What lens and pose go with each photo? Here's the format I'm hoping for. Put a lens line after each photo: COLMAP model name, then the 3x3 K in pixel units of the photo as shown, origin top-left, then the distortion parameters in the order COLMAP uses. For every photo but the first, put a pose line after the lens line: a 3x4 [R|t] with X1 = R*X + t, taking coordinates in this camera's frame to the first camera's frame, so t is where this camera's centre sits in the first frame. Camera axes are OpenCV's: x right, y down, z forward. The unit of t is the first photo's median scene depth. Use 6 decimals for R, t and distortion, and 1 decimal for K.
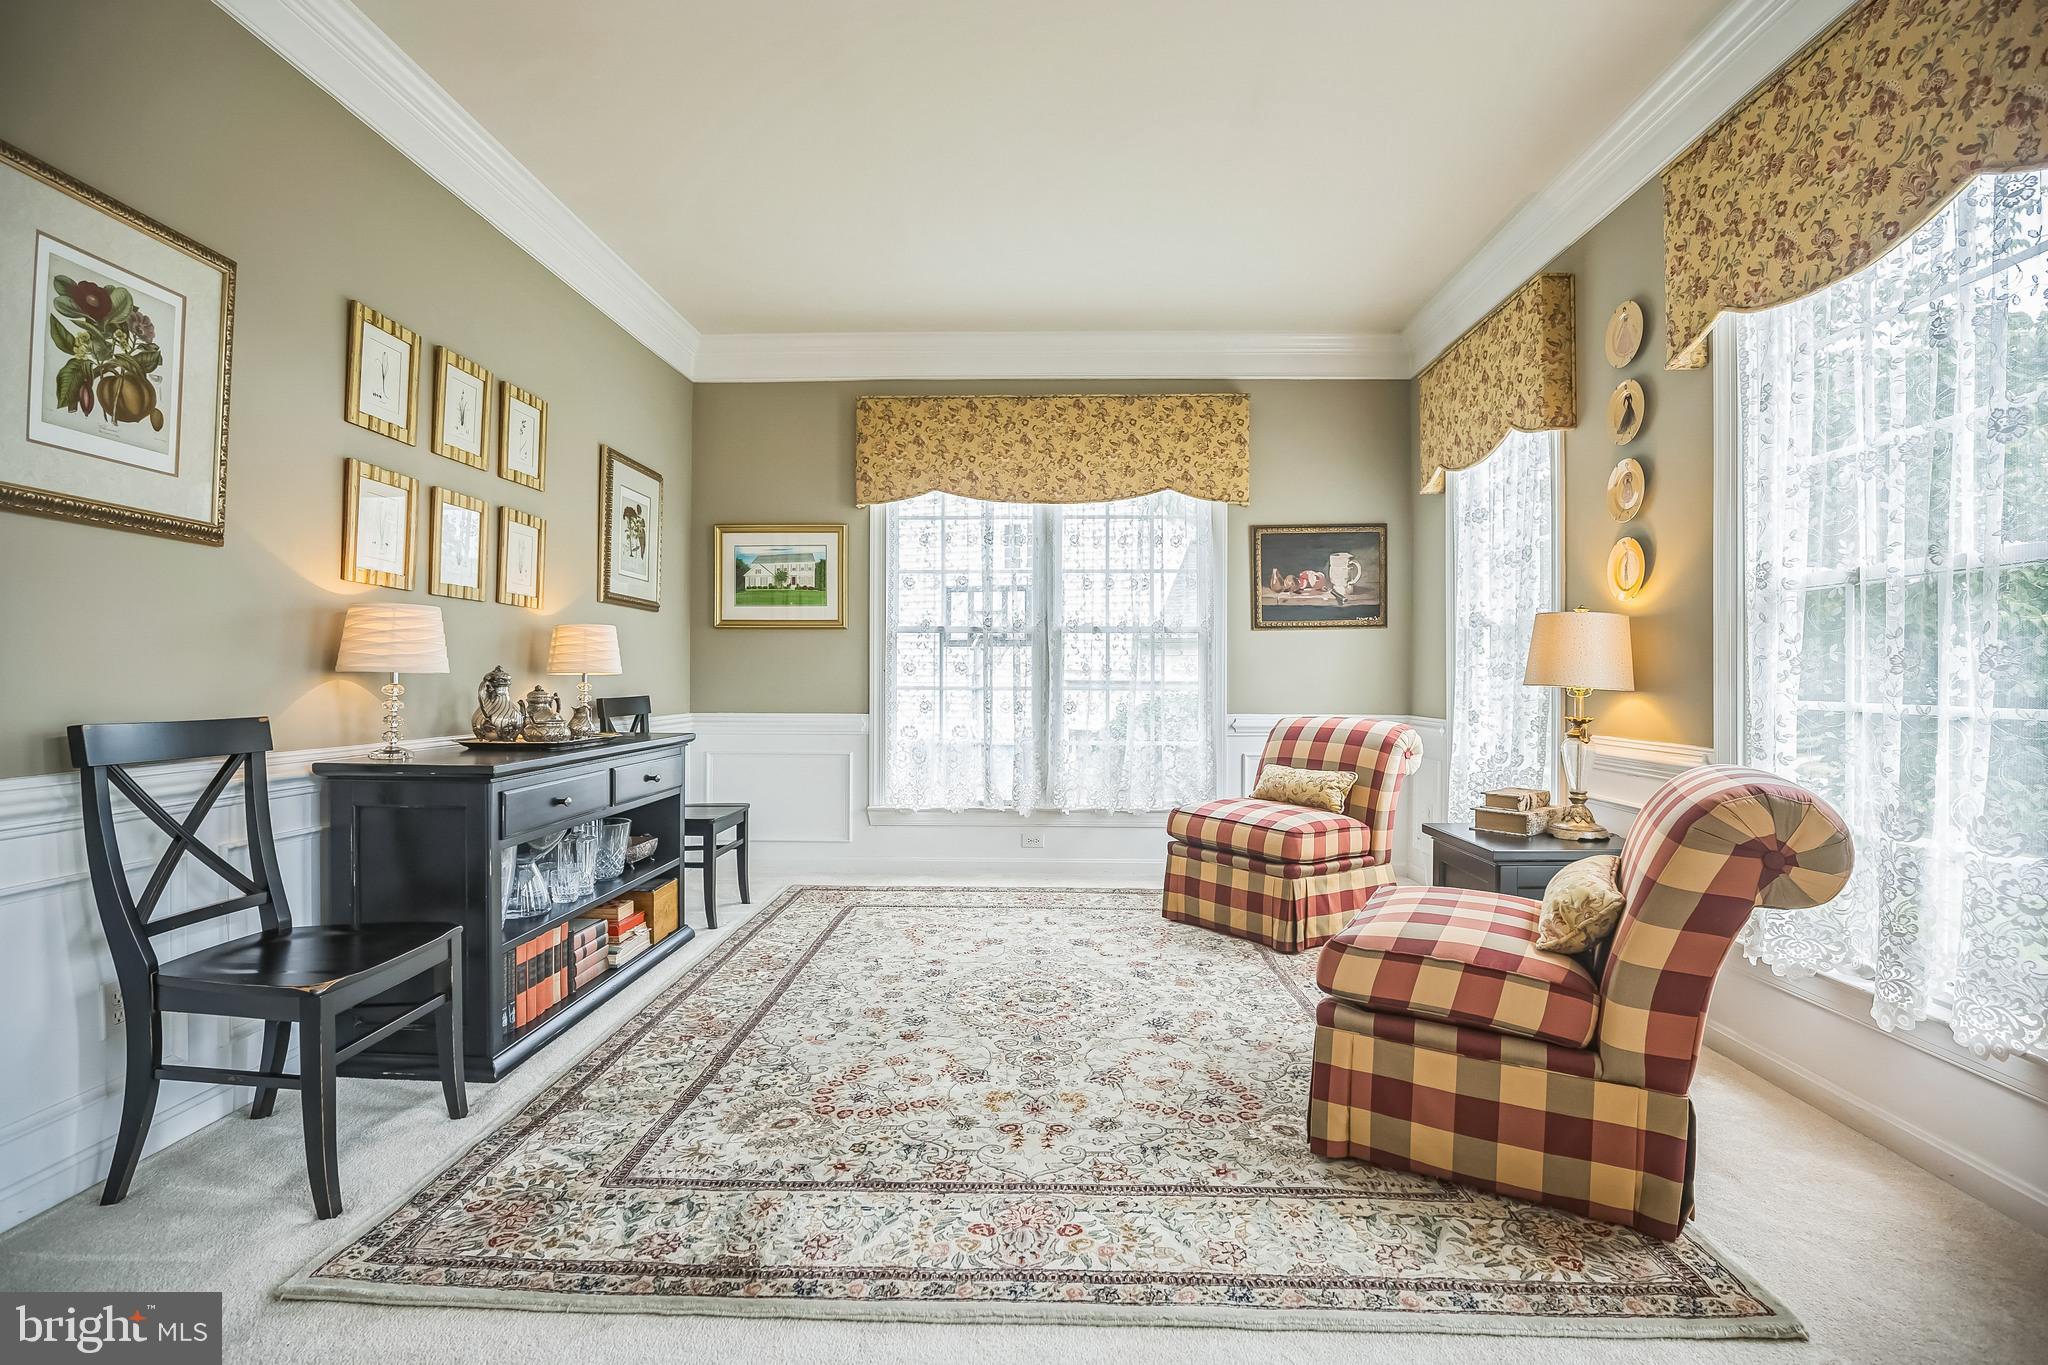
lens RADIAL K [[953.6, 0, 1025.4], [0, 953.6, 674.5], [0, 0, 1]] dist [-0.031481, 0.000120]
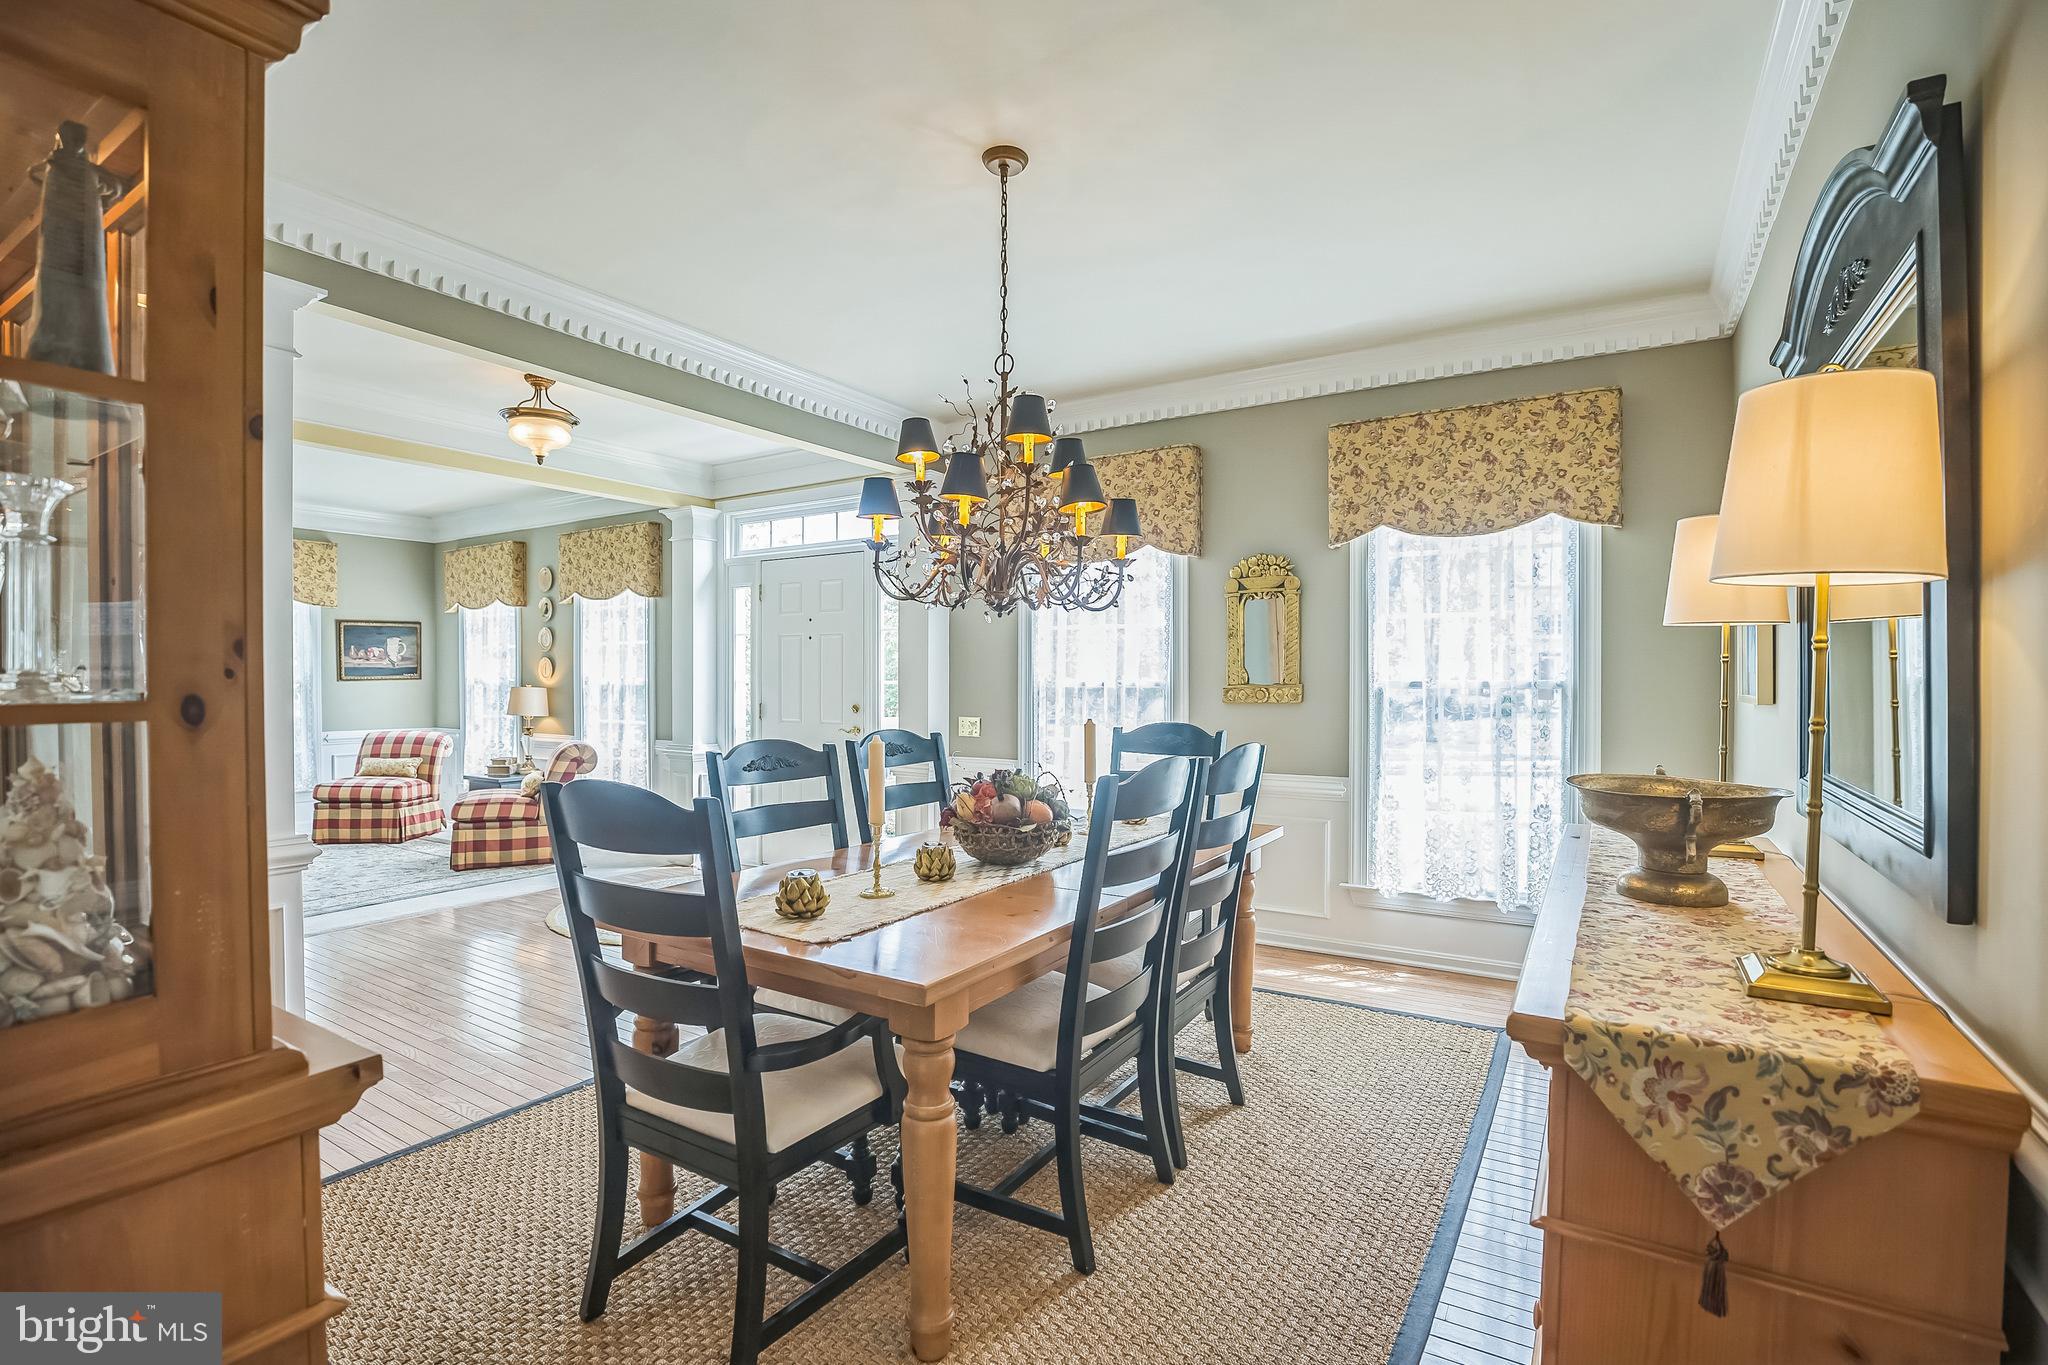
lens RADIAL K [[944.9, 0, 1024.3], [0, 944.9, 701.5], [0, 0, 1]] dist [-0.031126, 0.000210]
pose [[0.513644, -0.023273, 0.857687, -0.714545], [-0.001197, 0.999612, 0.027841, -0.076021], [-0.858002, -0.015327, 0.513417, -1.157556]]
